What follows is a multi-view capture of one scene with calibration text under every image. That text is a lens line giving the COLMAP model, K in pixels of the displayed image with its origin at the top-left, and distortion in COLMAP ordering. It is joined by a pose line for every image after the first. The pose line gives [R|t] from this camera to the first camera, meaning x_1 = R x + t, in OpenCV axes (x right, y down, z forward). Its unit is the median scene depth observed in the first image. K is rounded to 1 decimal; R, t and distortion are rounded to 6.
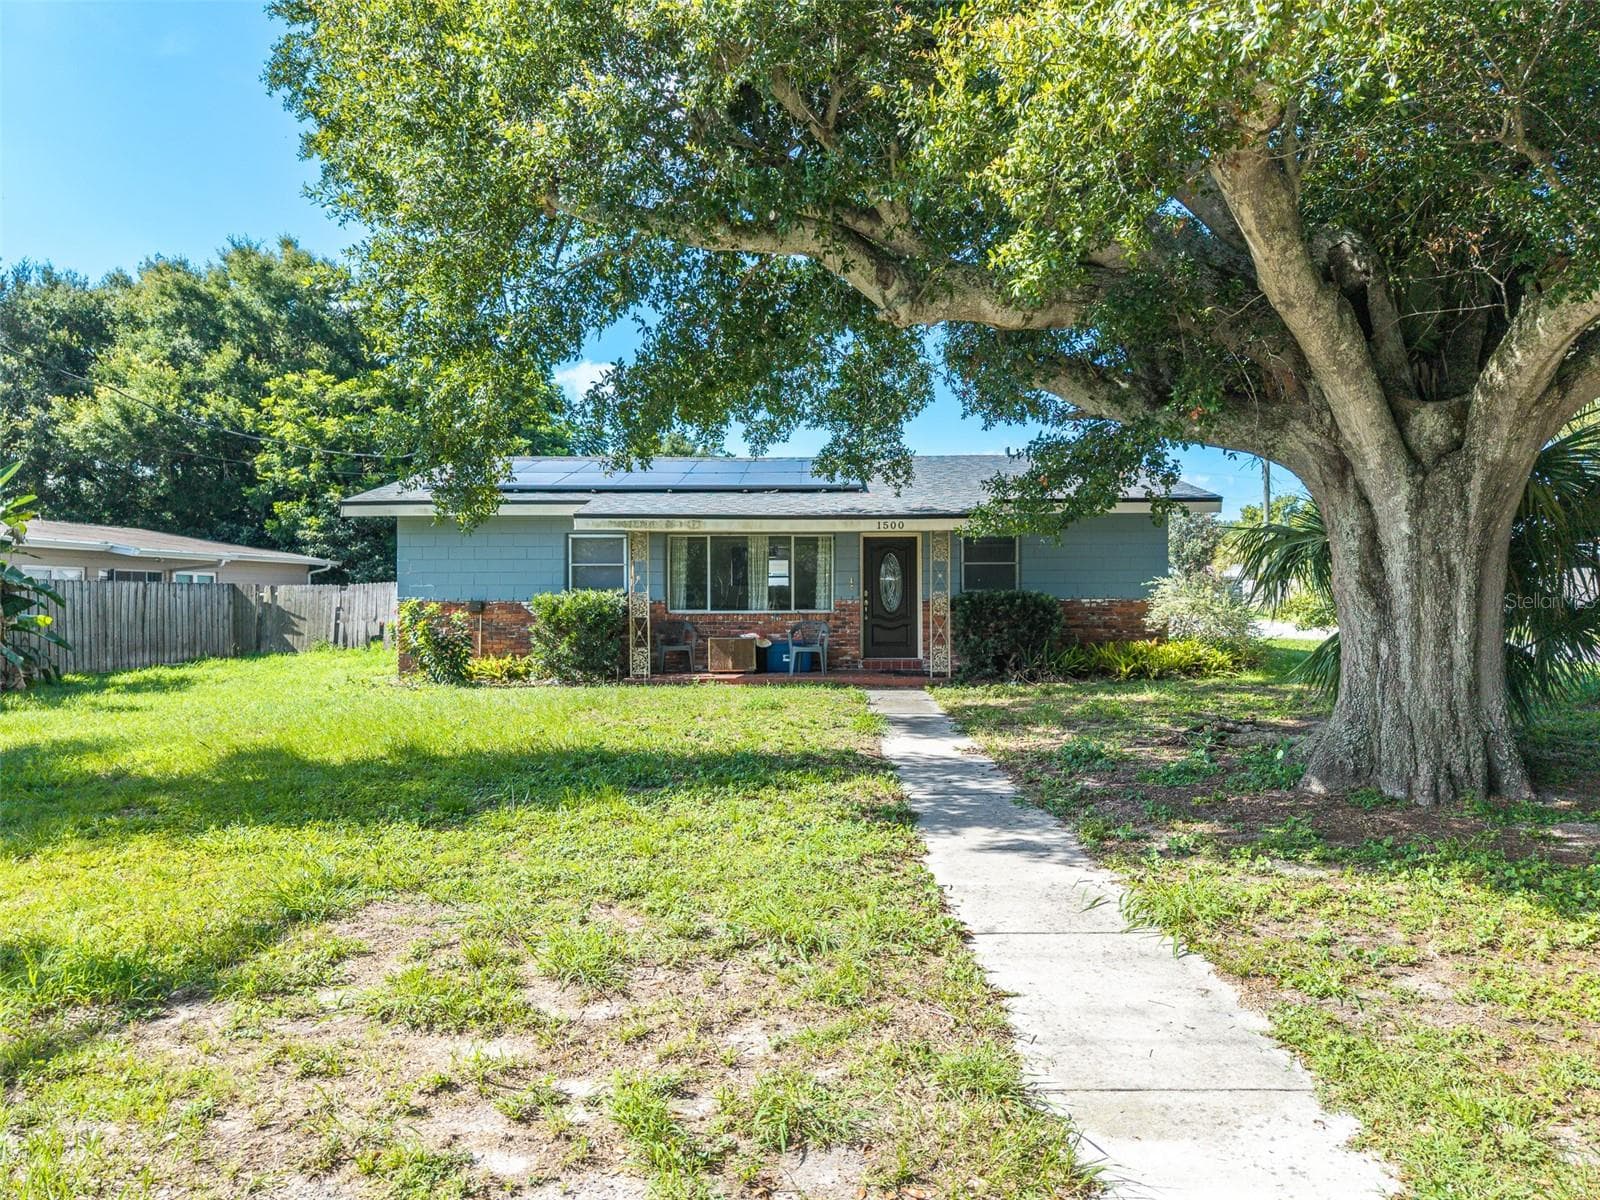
lens RADIAL K [[1079.1, 0, 800.0], [0, 1079.1, 600.0], [0, 0, 1]] dist [0.042975, -0.038387]
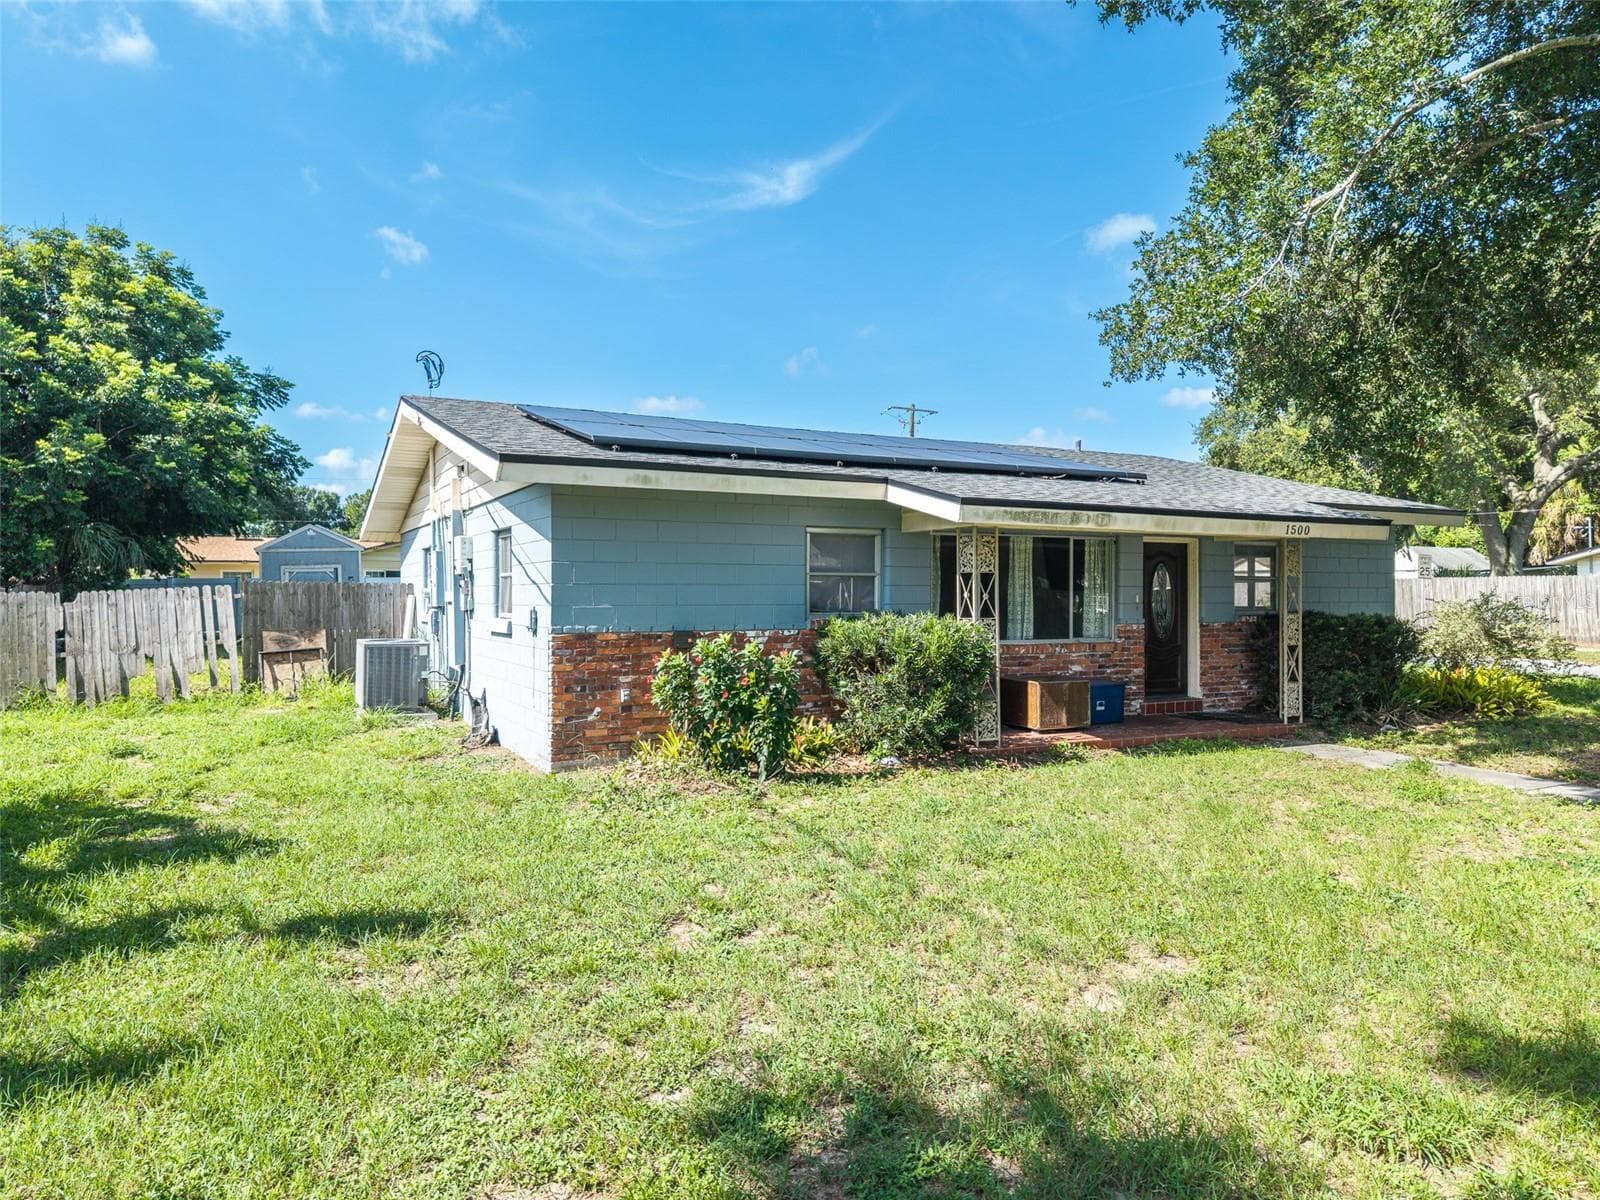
lens RADIAL K [[1079.1, 0, 800.0], [0, 1079.1, 600.0], [0, 0, 1]] dist [0.042975, -0.038387]
pose [[0.879831, 0.000486, 0.475287, -0.385300], [-0.001586, 0.999997, 0.001914, -0.012975], [-0.475284, -0.002438, 0.879829, 0.311319]]
